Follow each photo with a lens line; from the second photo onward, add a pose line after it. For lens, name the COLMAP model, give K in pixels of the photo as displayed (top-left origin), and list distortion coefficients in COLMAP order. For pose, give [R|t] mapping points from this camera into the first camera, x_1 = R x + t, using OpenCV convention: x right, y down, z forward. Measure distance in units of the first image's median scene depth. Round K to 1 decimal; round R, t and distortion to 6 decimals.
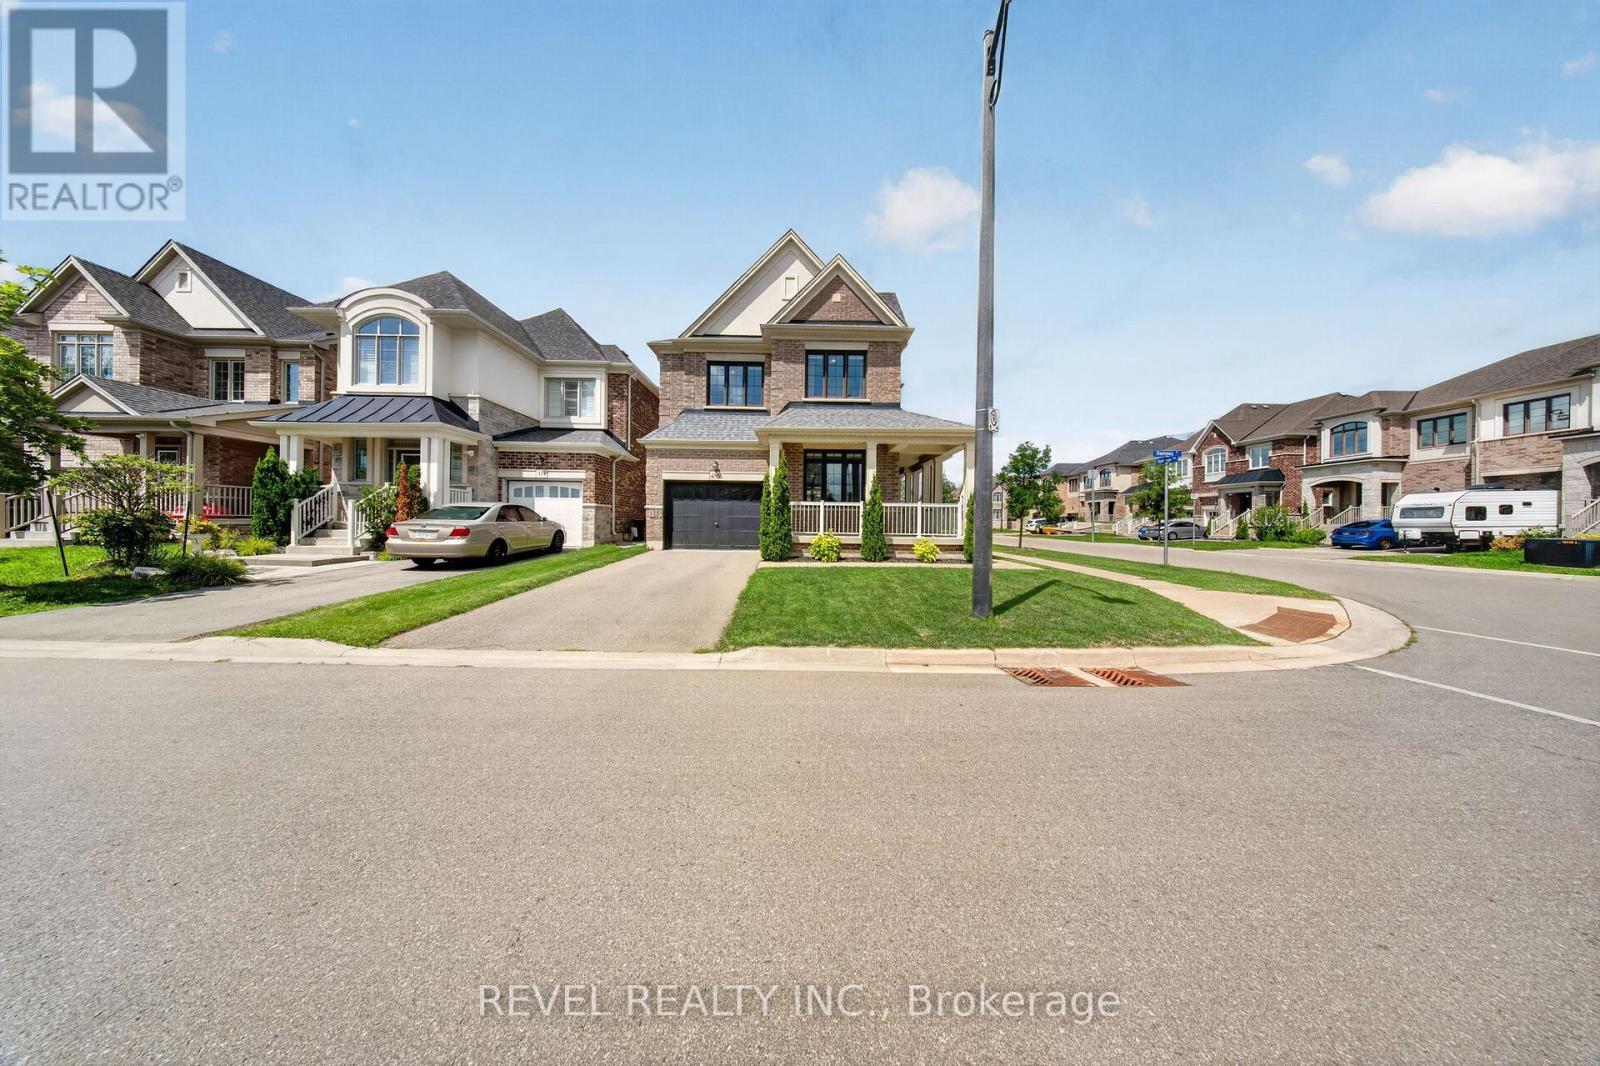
lens RADIAL K [[475.4, 0, 795.7], [0, 475.4, 511.1], [0, 0, 1]] dist [0.001118, -0.003329]
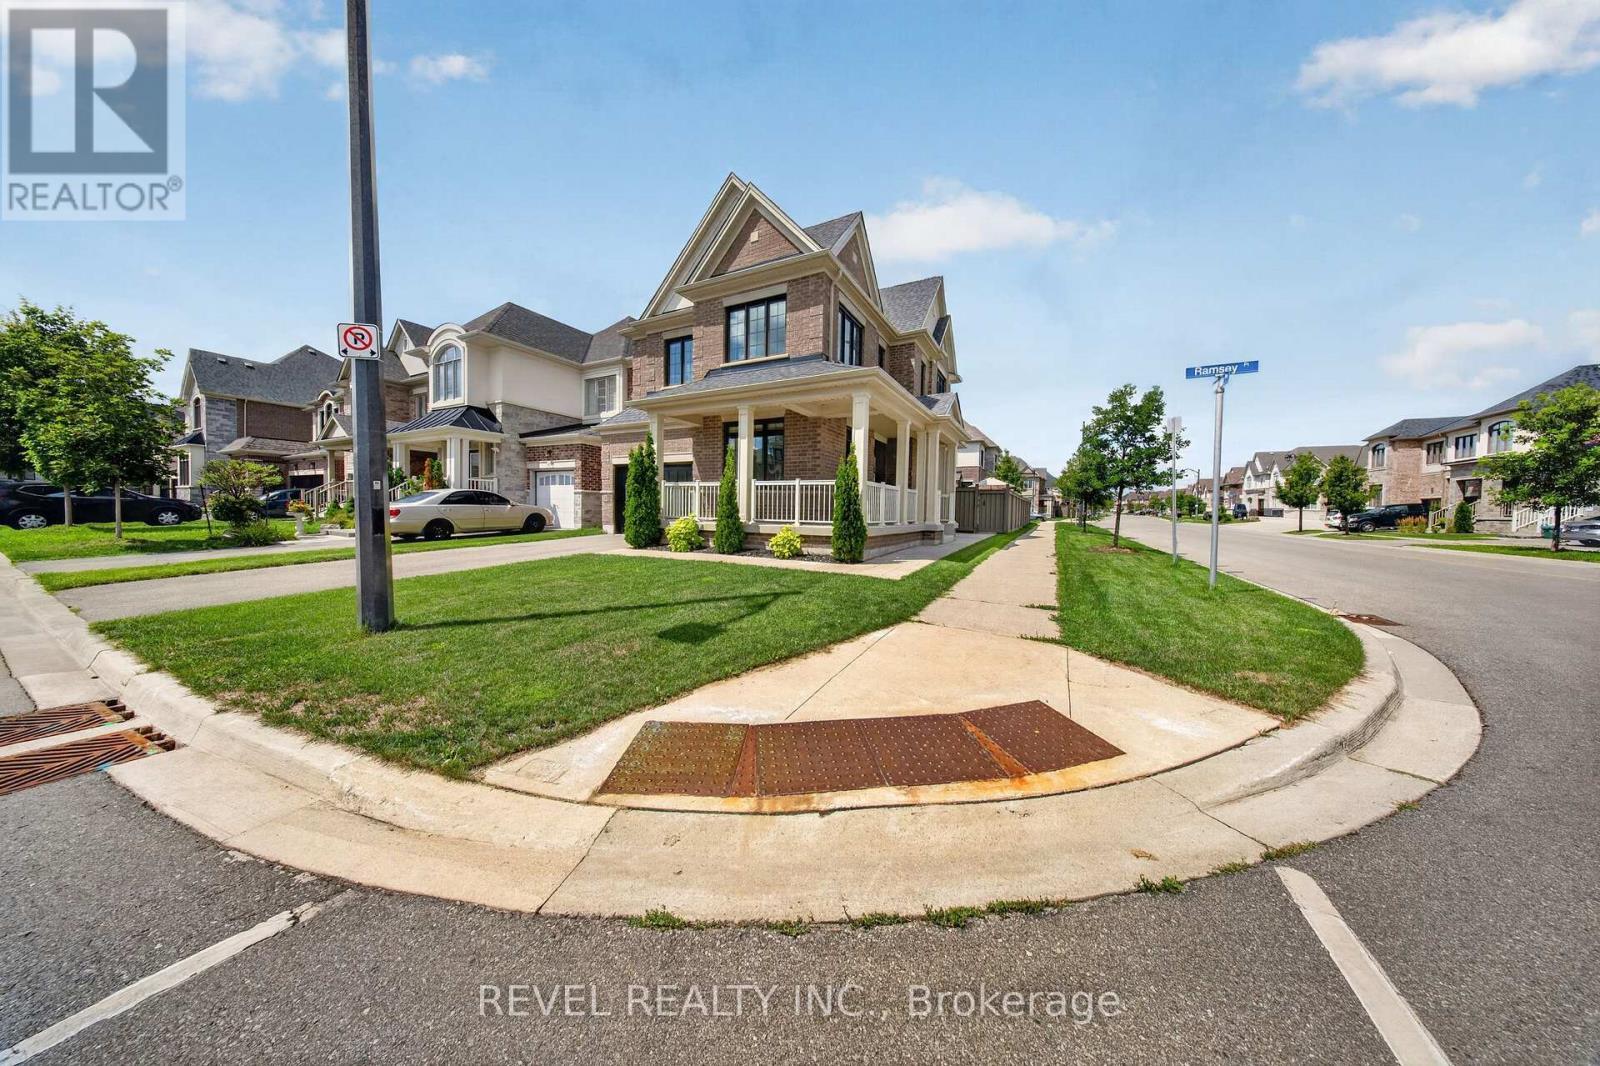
lens RADIAL K [[475.4, 0, 795.7], [0, 475.4, 511.1], [0, 0, 1]] dist [0.001118, -0.003329]
pose [[0.872857, 0.004541, -0.487955, 0.549328], [0.004038, 0.999855, 0.016527, 0.017394], [0.487959, -0.016396, 0.872712, 0.299668]]
